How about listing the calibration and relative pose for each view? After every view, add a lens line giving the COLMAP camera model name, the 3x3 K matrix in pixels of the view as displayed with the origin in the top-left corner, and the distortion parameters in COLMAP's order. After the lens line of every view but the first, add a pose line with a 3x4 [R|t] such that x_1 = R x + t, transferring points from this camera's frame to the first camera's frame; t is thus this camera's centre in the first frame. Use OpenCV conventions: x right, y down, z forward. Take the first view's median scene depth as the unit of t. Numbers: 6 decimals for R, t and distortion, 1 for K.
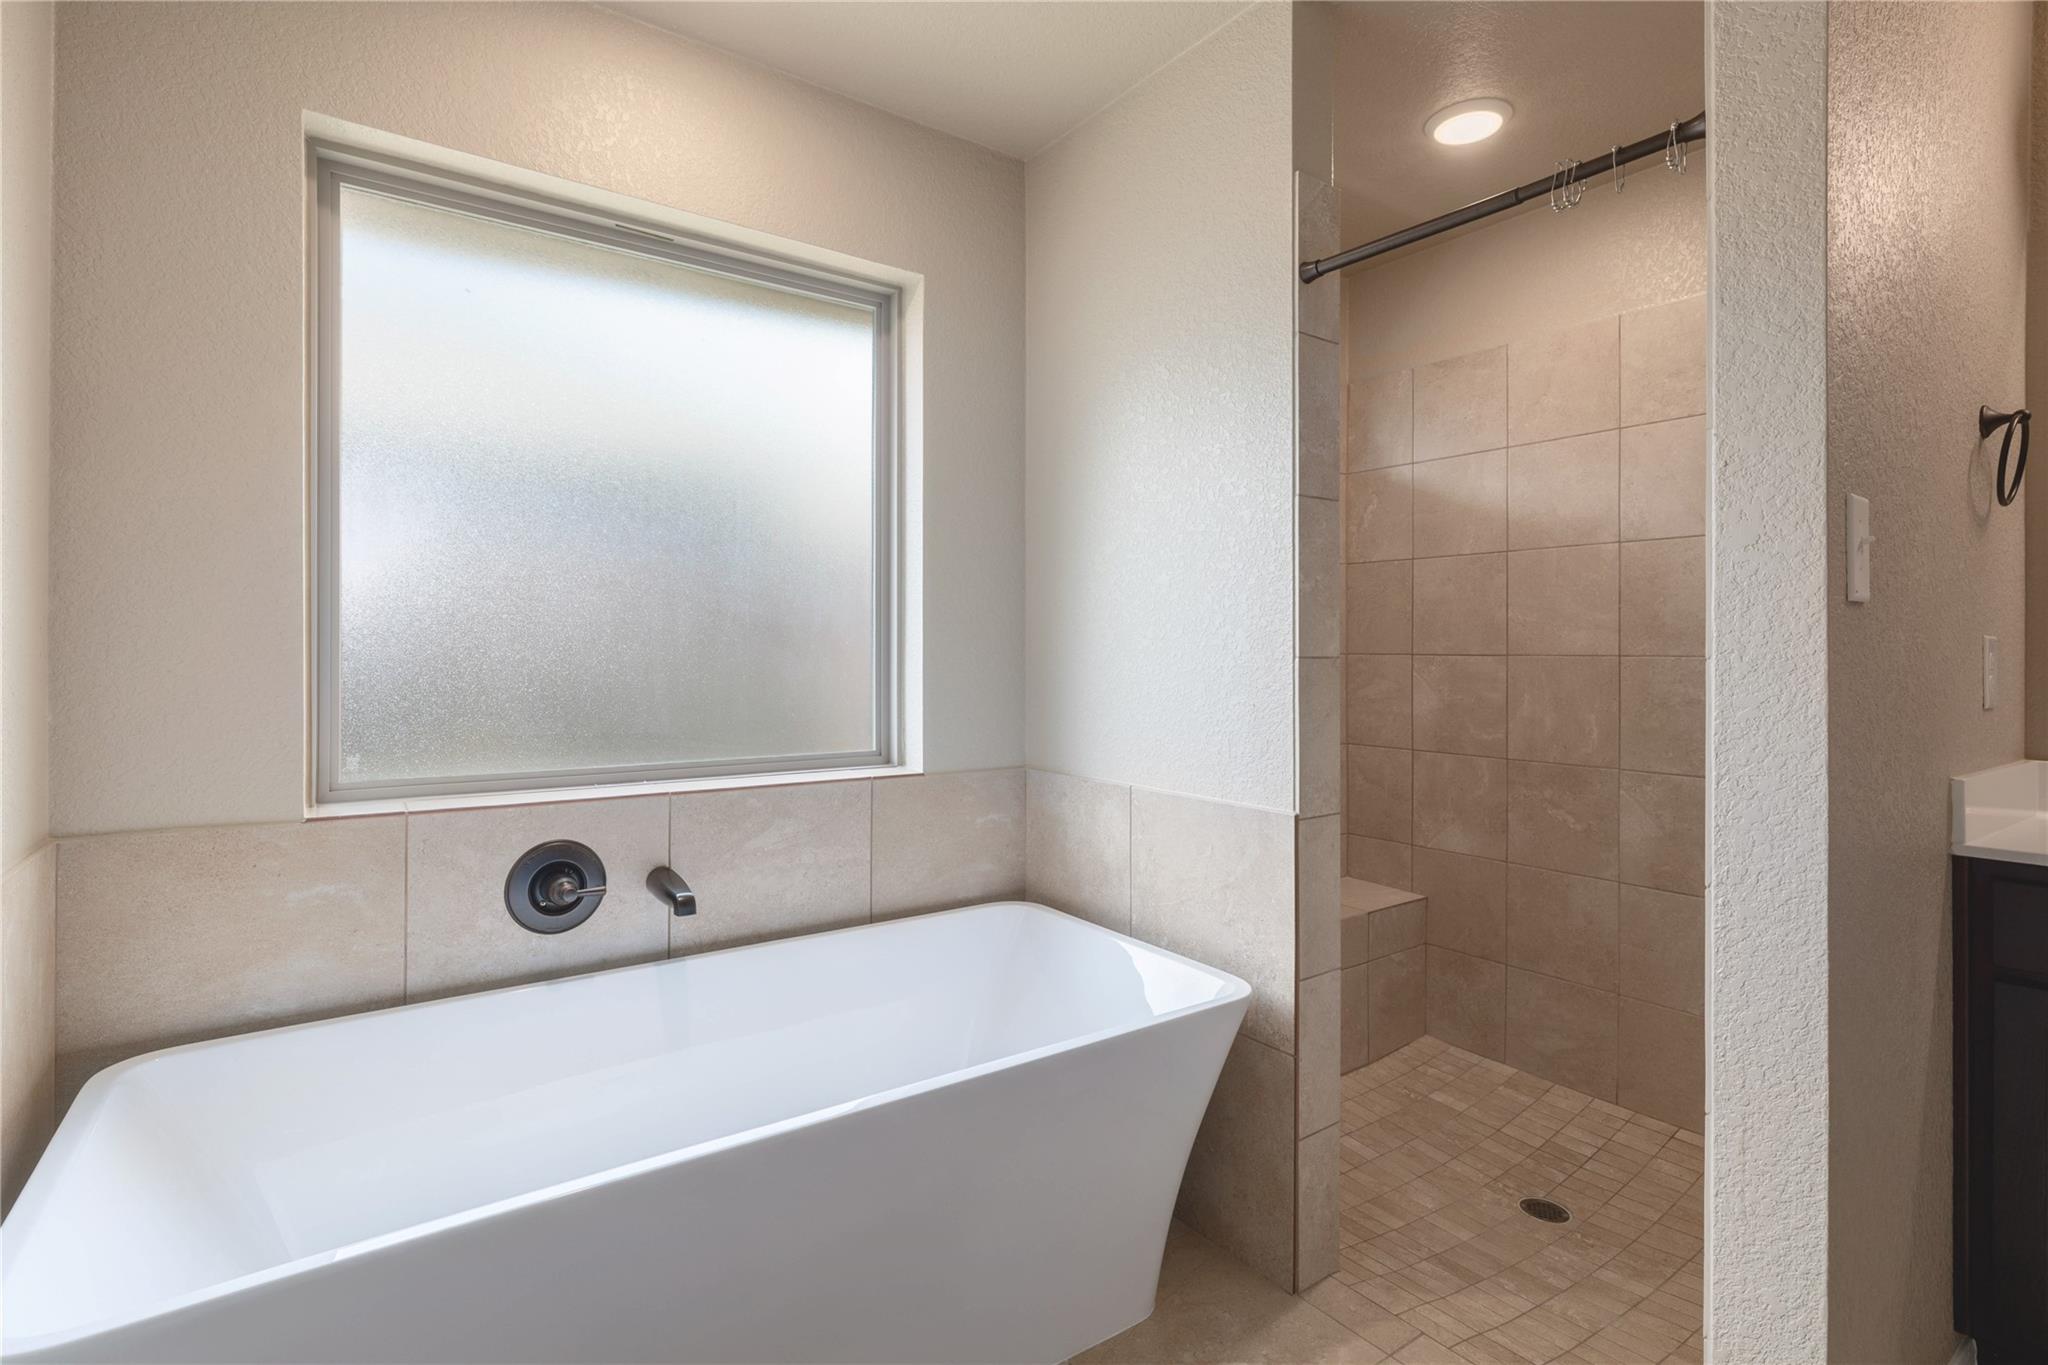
lens RADIAL K [[987.2, 0, 1026.6], [0, 987.2, 680.8], [0, 0, 1]] dist [-0.014980, -0.000881]
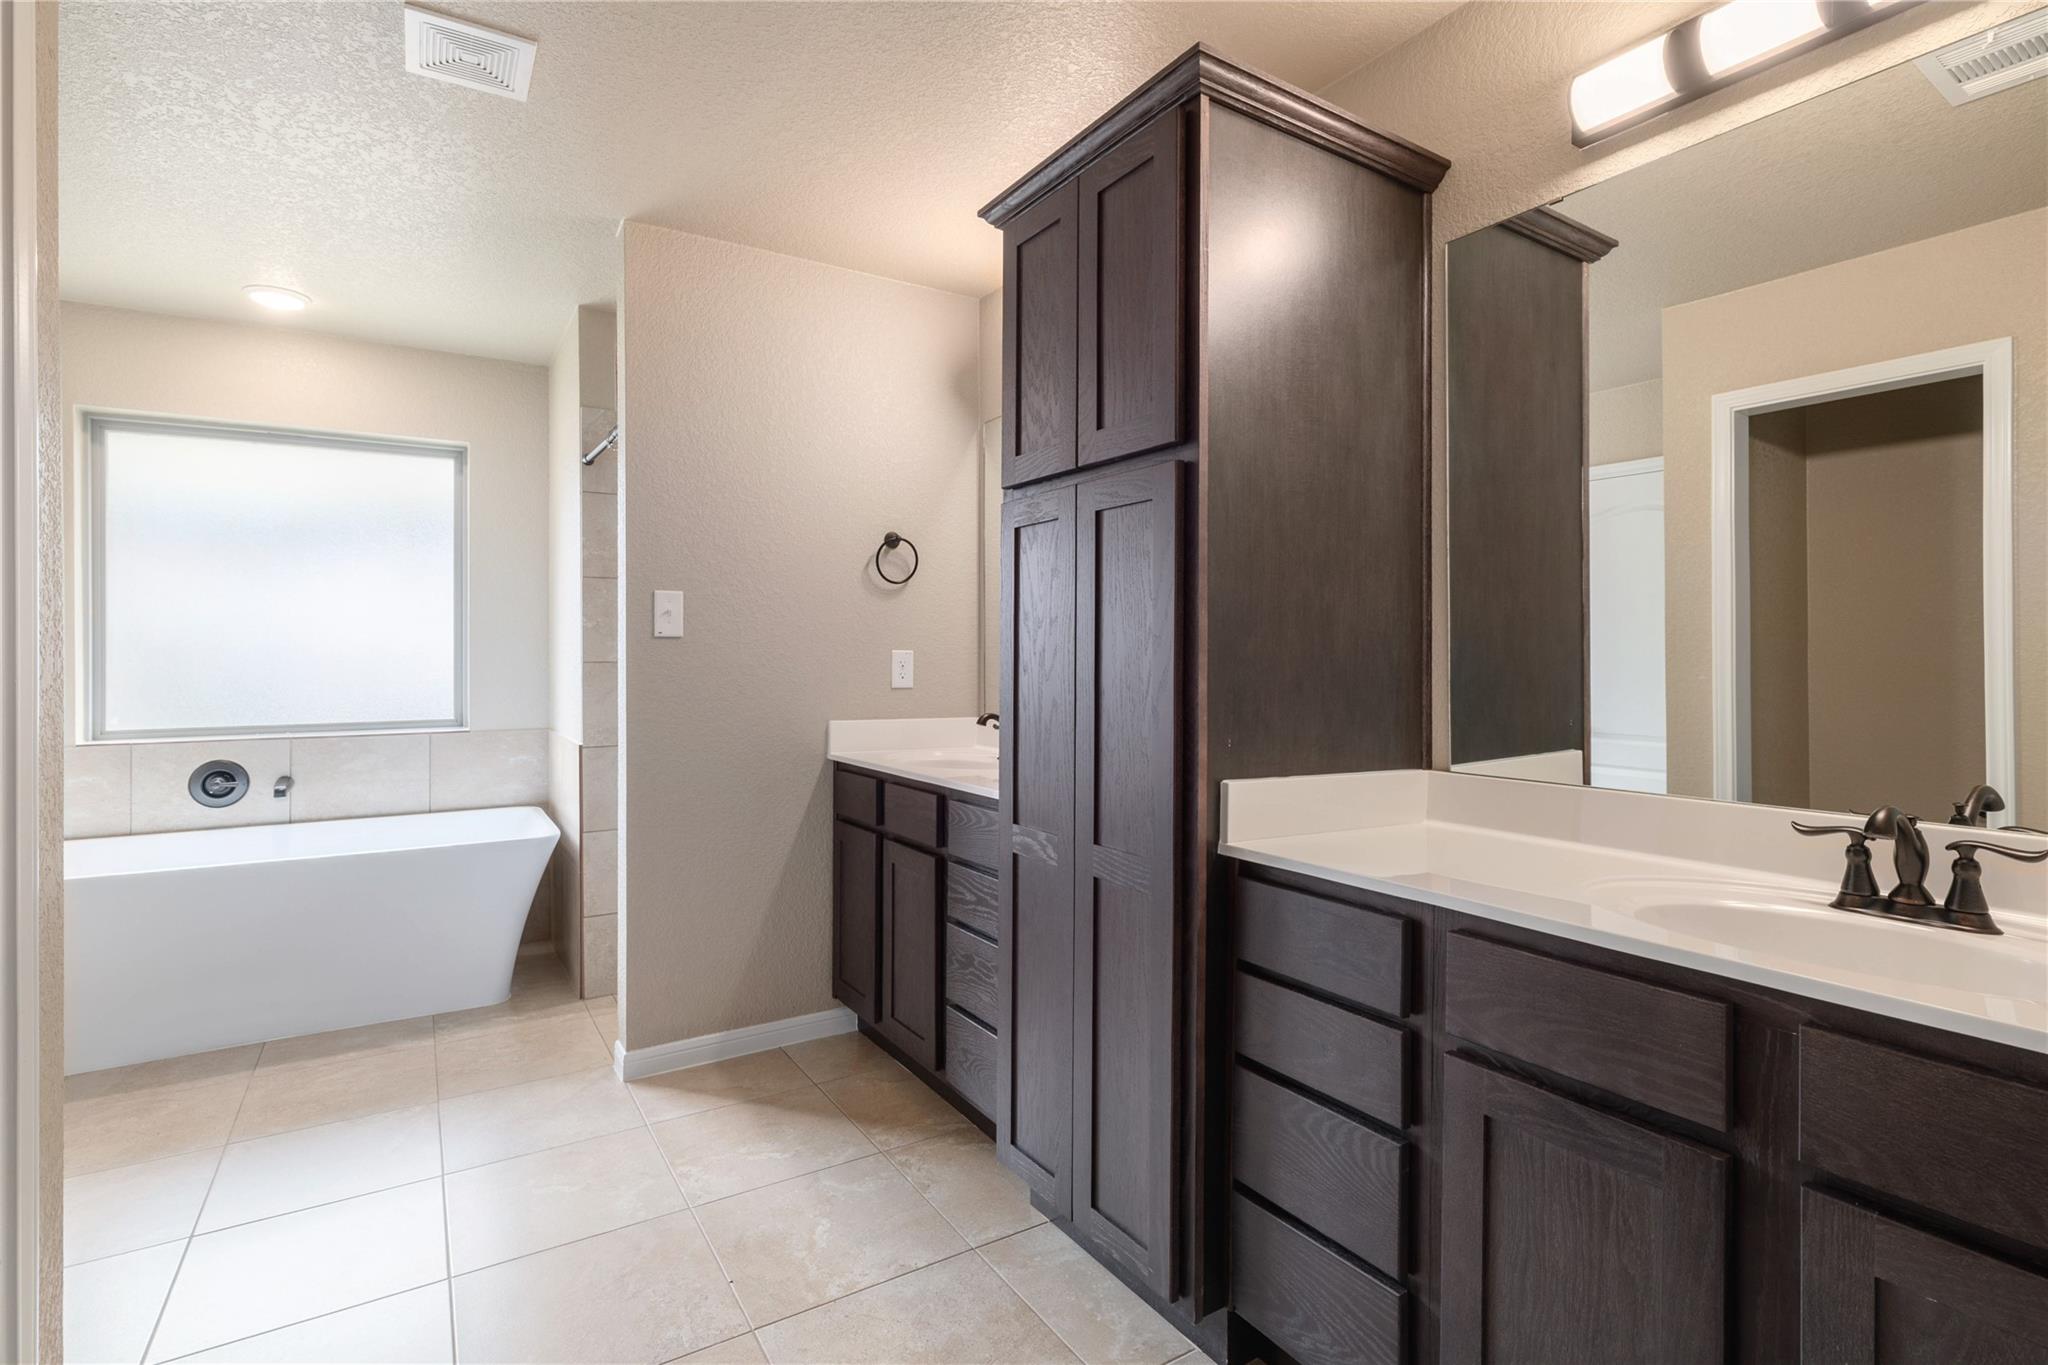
lens RADIAL K [[987.2, 0, 1033.0], [0, 987.2, 665.7], [0, 0, 1]] dist [-0.014980, -0.000881]
pose [[0.998782, -0.007950, -0.048695, 1.237168], [0.007245, 0.999867, -0.014639, 0.017160], [0.048805, 0.014268, 0.998706, -0.854915]]
